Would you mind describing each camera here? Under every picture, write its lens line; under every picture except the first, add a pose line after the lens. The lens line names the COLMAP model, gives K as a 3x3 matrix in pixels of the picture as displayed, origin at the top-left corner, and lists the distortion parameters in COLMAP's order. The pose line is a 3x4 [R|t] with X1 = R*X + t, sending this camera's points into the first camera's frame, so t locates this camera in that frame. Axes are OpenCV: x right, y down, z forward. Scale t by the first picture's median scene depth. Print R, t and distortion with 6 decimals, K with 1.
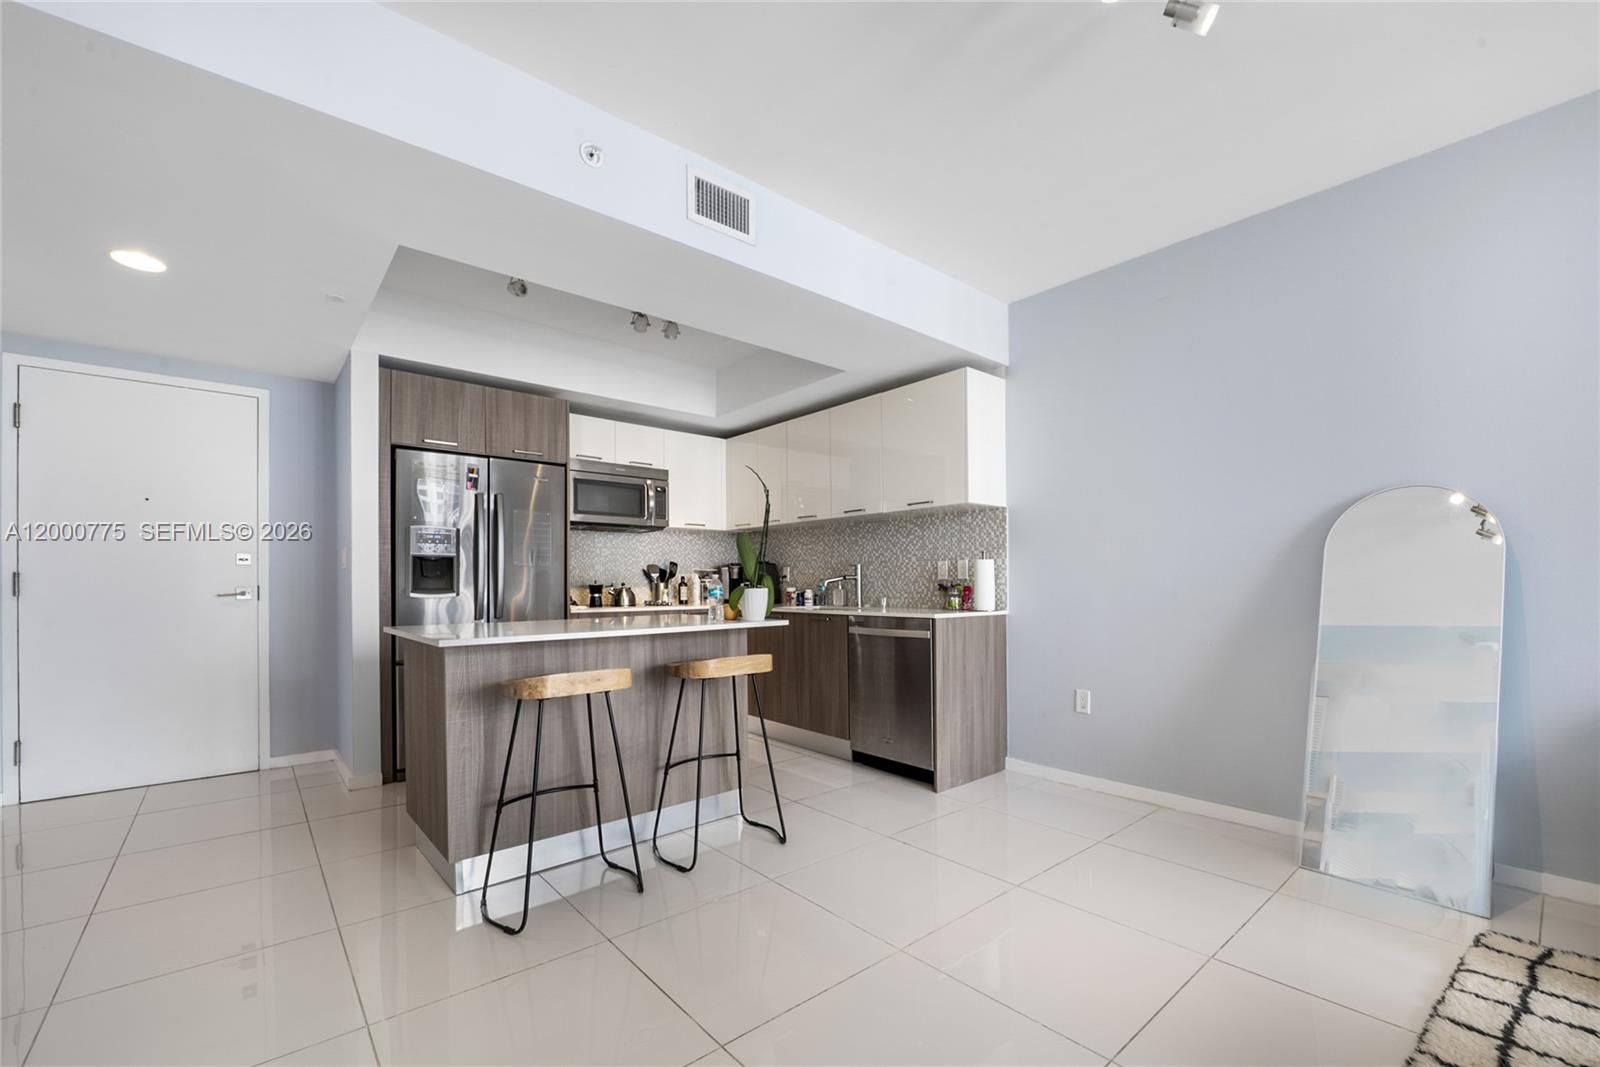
lens RADIAL K [[664.9, 0, 807.0], [0, 664.9, 583.7], [0, 0, 1]] dist [-0.008656, -0.000298]
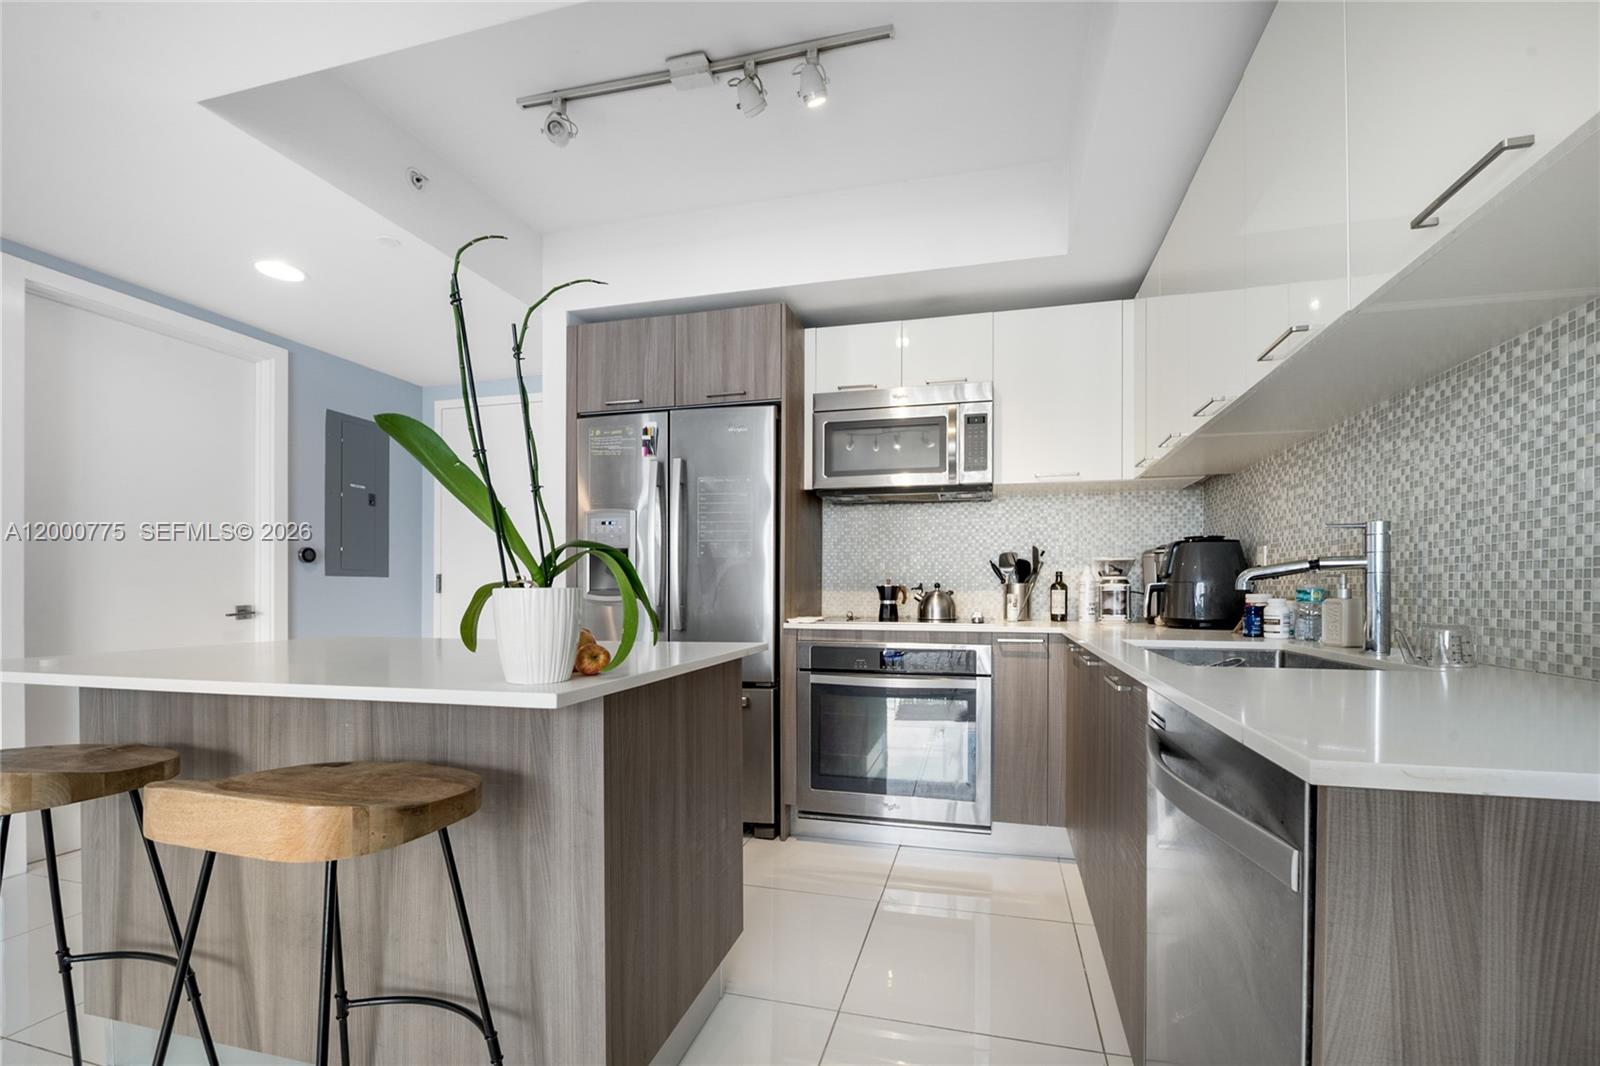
lens RADIAL K [[678.1, 0, 821.1], [0, 678.1, 590.5], [0, 0, 1]] dist [-0.002508, -0.000425]
pose [[0.575053, 0.005679, -0.818097, 0.211087], [-0.004751, 0.999982, 0.003602, 0.004606], [0.818102, 0.001815, 0.575070, 0.659424]]
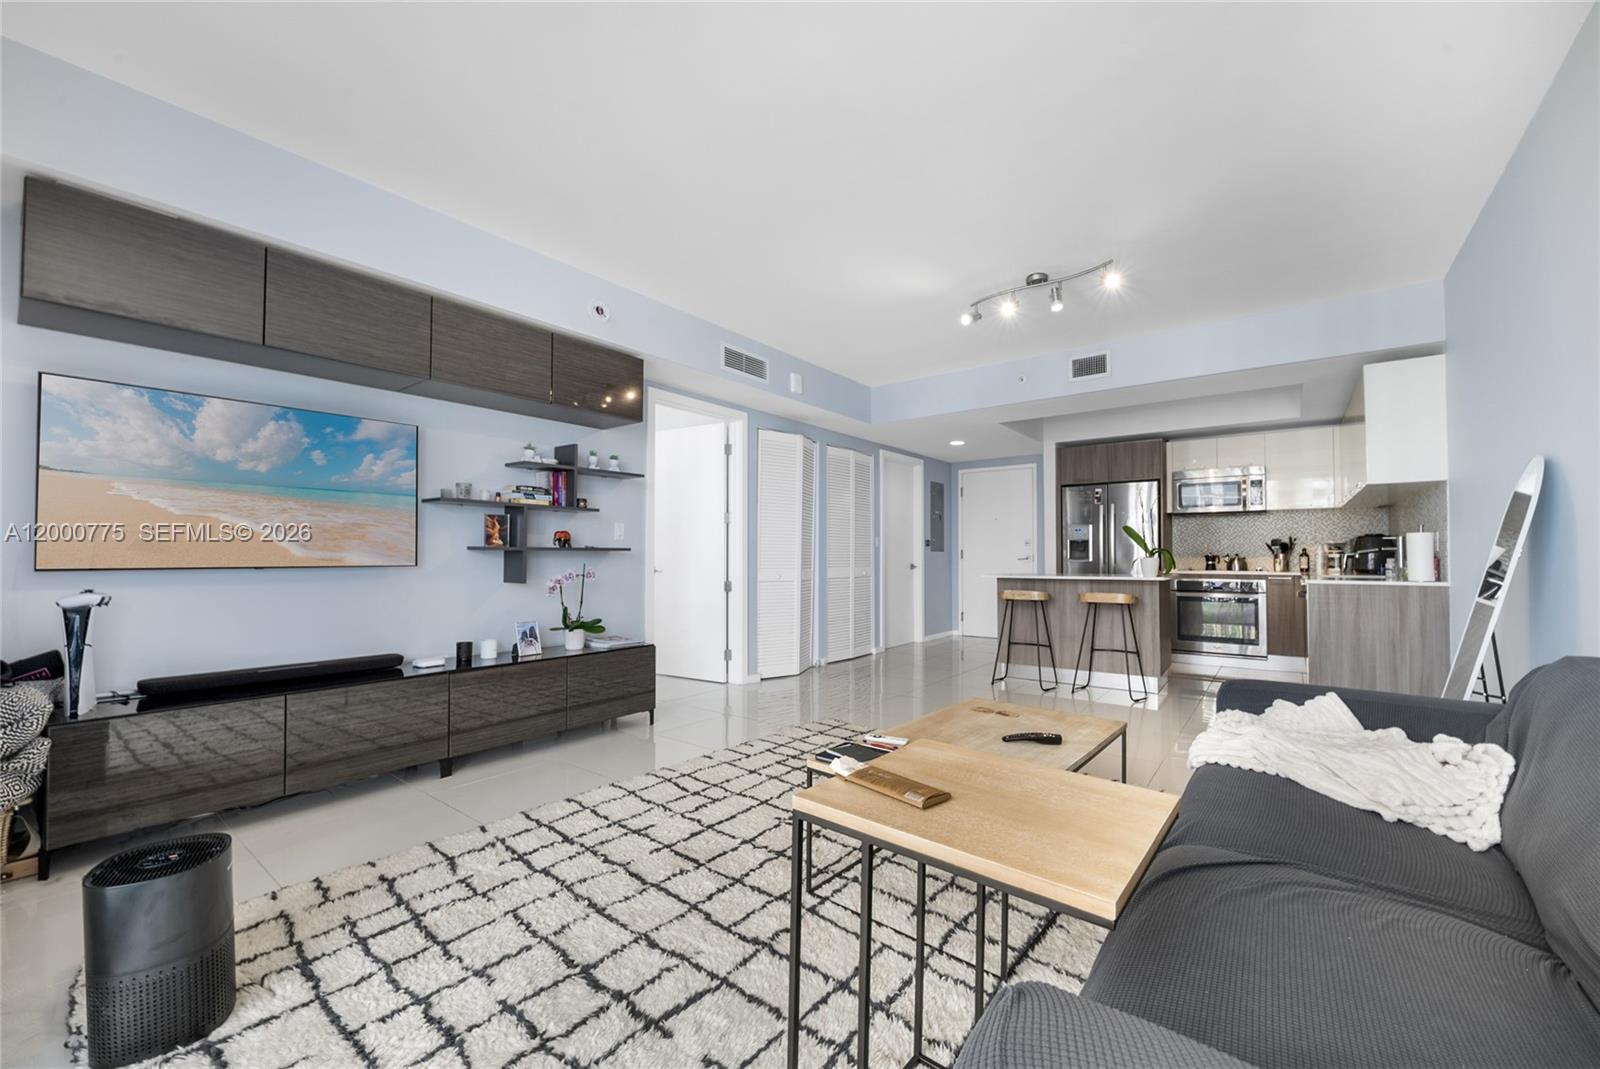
lens RADIAL K [[634.1, 0, 807.8], [0, 634.1, 540.9], [0, 0, 1]] dist [-0.002912, -0.000084]
pose [[0.209895, -0.017518, -0.977567, 0.949164], [-0.000006, 0.999839, -0.017918, -0.005236], [0.977724, 0.003767, 0.209861, -0.138202]]
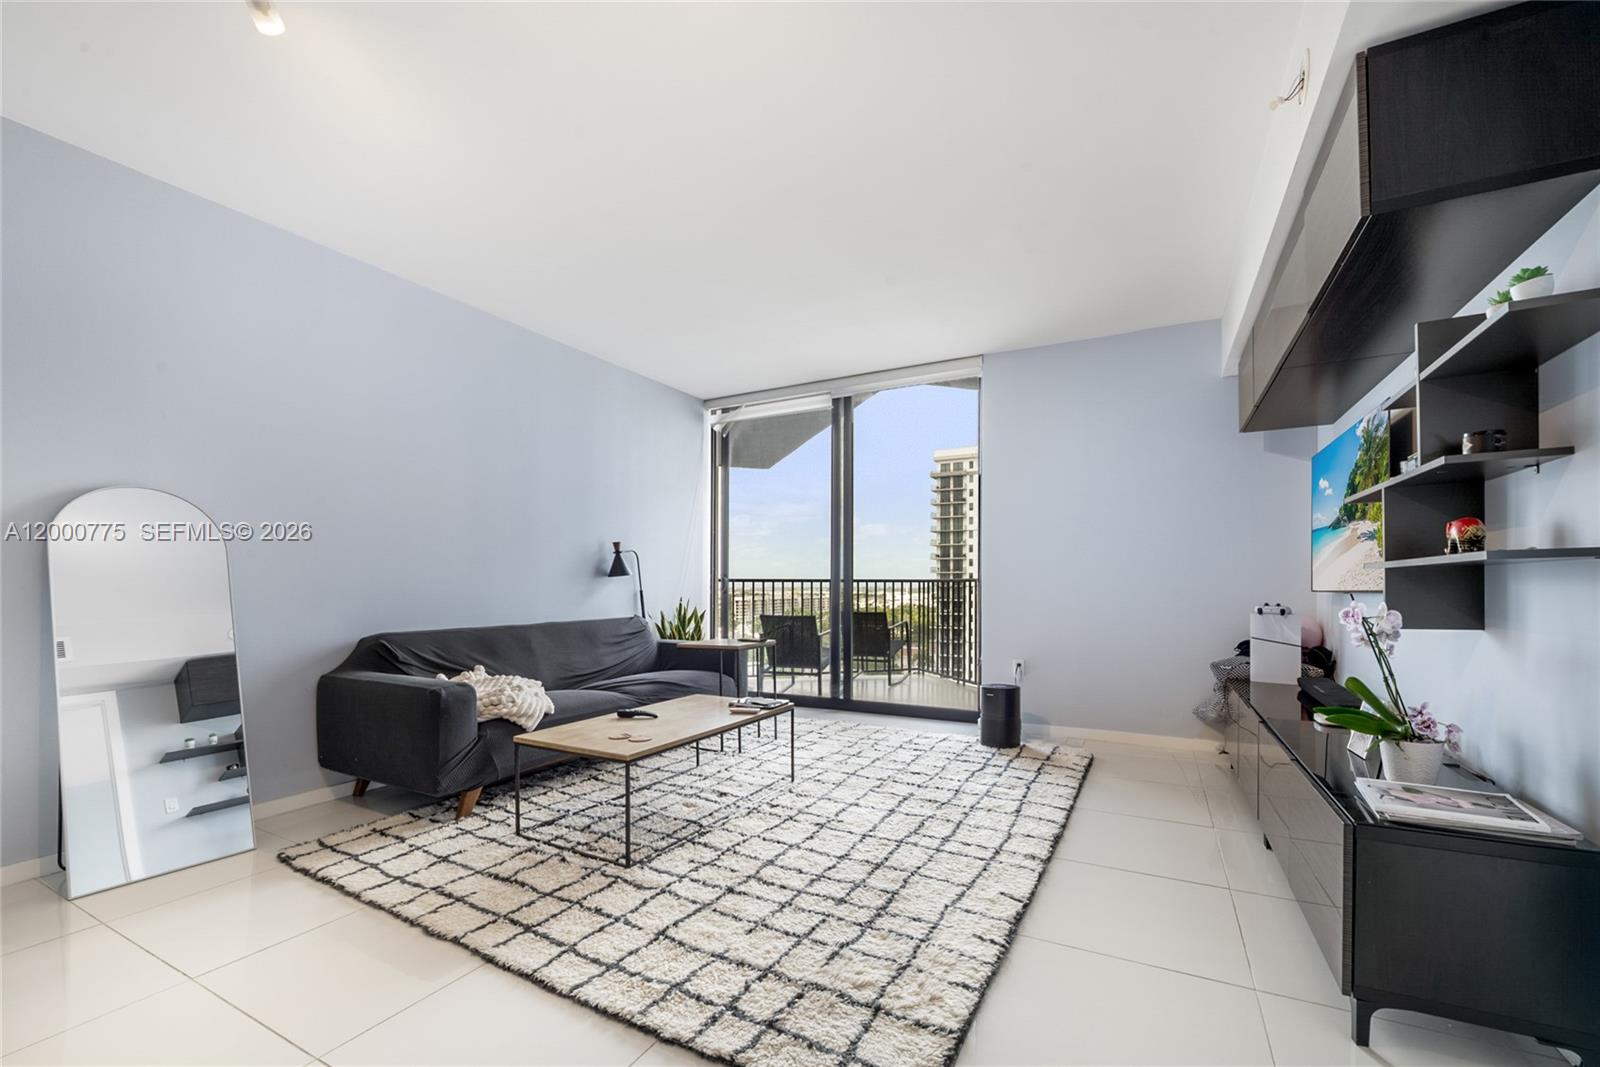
lens RADIAL K [[656.0, 0, 804.6], [0, 656.0, 585.8], [0, 0, 1]] dist [-0.003195, -0.000203]
pose [[-0.371777, 0.004675, 0.928310, -0.252854], [0.000534, 0.999988, -0.004822, 0.007721], [-0.928322, -0.001297, -0.371775, 0.243293]]
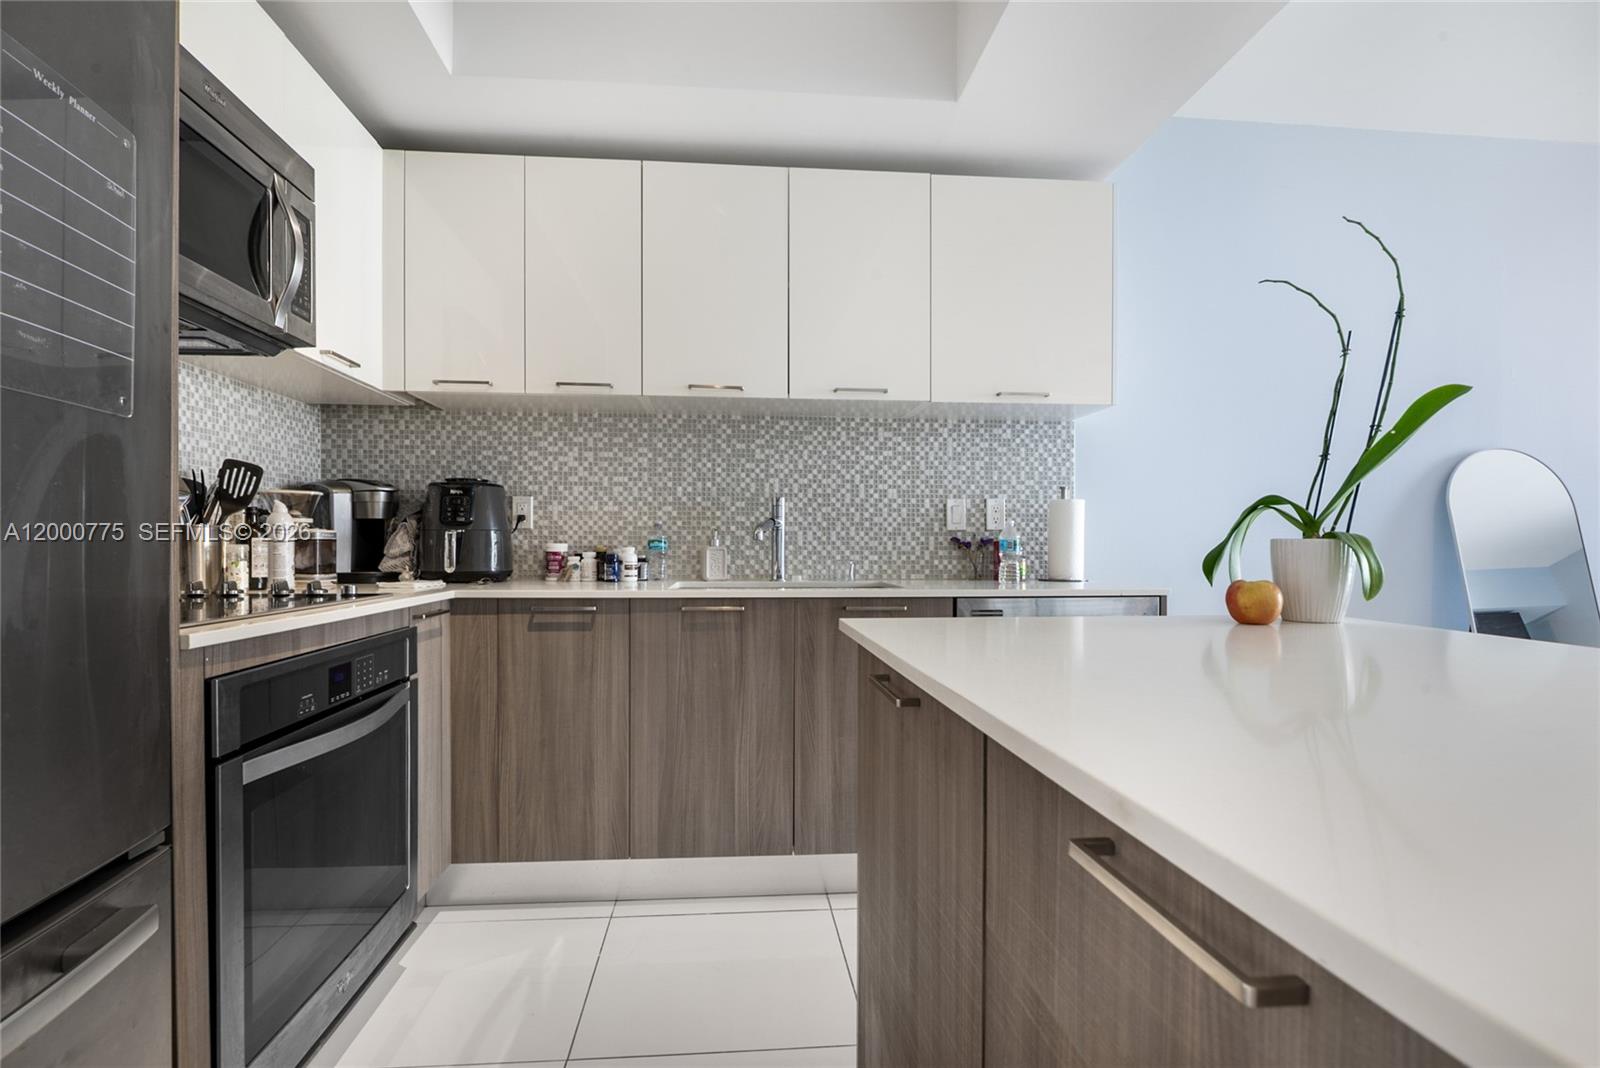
lens RADIAL K [[803.0, 0, 797.8], [0, 803.0, 553.3], [0, 0, 1]] dist [-0.005230, -0.000469]
pose [[0.575678, -0.002653, 0.817672, -0.462990], [-0.004964, 0.999965, 0.006739, 0.010183], [-0.817661, -0.007938, 0.575645, 0.704339]]
